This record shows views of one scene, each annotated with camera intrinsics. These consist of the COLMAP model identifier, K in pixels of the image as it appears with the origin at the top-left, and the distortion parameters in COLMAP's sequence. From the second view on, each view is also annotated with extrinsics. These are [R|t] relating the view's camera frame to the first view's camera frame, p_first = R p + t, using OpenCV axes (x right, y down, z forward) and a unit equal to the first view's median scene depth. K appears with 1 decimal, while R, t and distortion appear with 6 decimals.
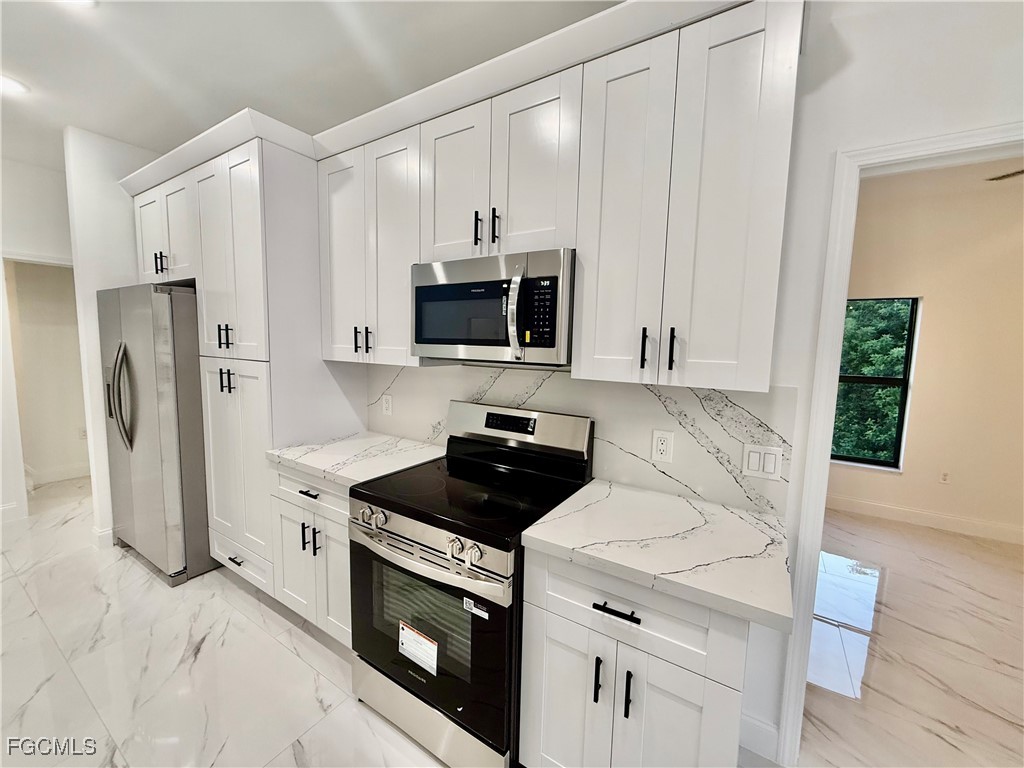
lens RADIAL K [[407.9, 0, 509.8], [0, 407.9, 383.8], [0, 0, 1]] dist [-0.000208, 0.000260]
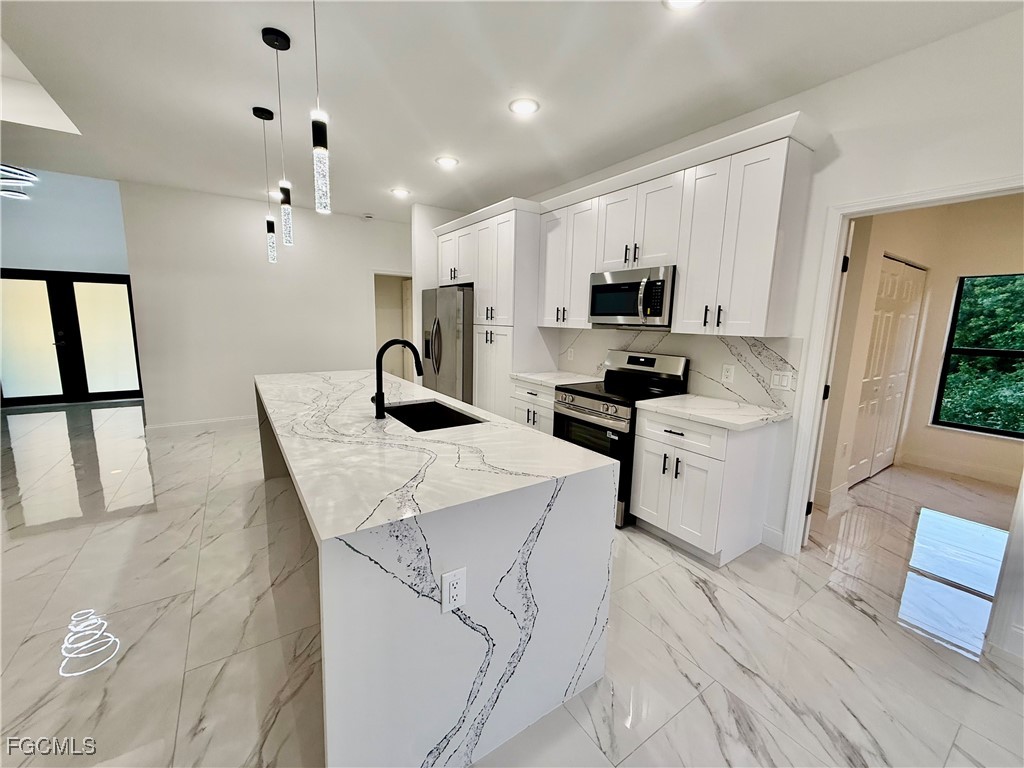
lens RADIAL K [[407.9, 0, 509.7], [0, 407.9, 384.2], [0, 0, 1]] dist [-0.000208, 0.000260]
pose [[0.918617, 0.060531, -0.390485, 0.141476], [-0.042147, 0.997569, 0.055487, 0.099902], [0.392895, -0.034514, 0.918936, -0.696909]]
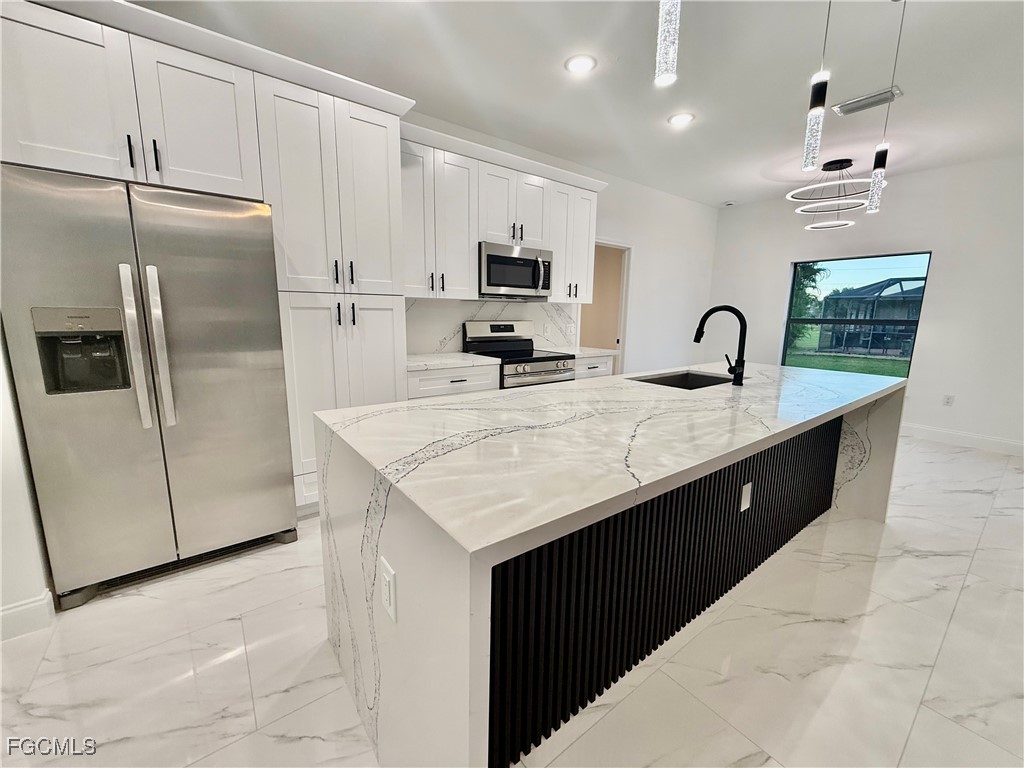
lens RADIAL K [[407.9, 0, 509.7], [0, 407.9, 383.5], [0, 0, 1]] dist [-0.000208, 0.000260]
pose [[0.347335, -0.178906, 0.920517, -1.553632], [0.092438, 0.983383, 0.156245, 0.043360], [-0.933174, 0.030822, 0.358101, 0.206336]]
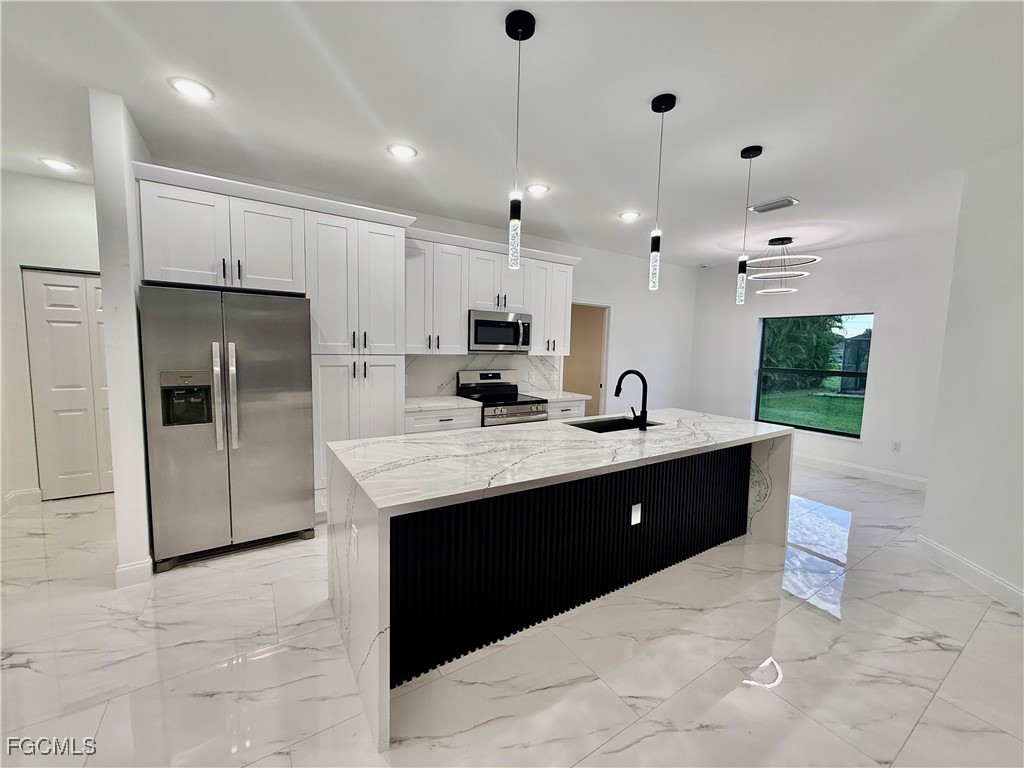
lens RADIAL K [[407.9, 0, 510.0], [0, 407.9, 383.9], [0, 0, 1]] dist [-0.000208, 0.000260]
pose [[0.412908, -0.097958, 0.905490, -1.783953], [0.080369, 0.994240, 0.070910, -0.017994], [-0.907220, 0.043494, 0.418402, -0.107307]]
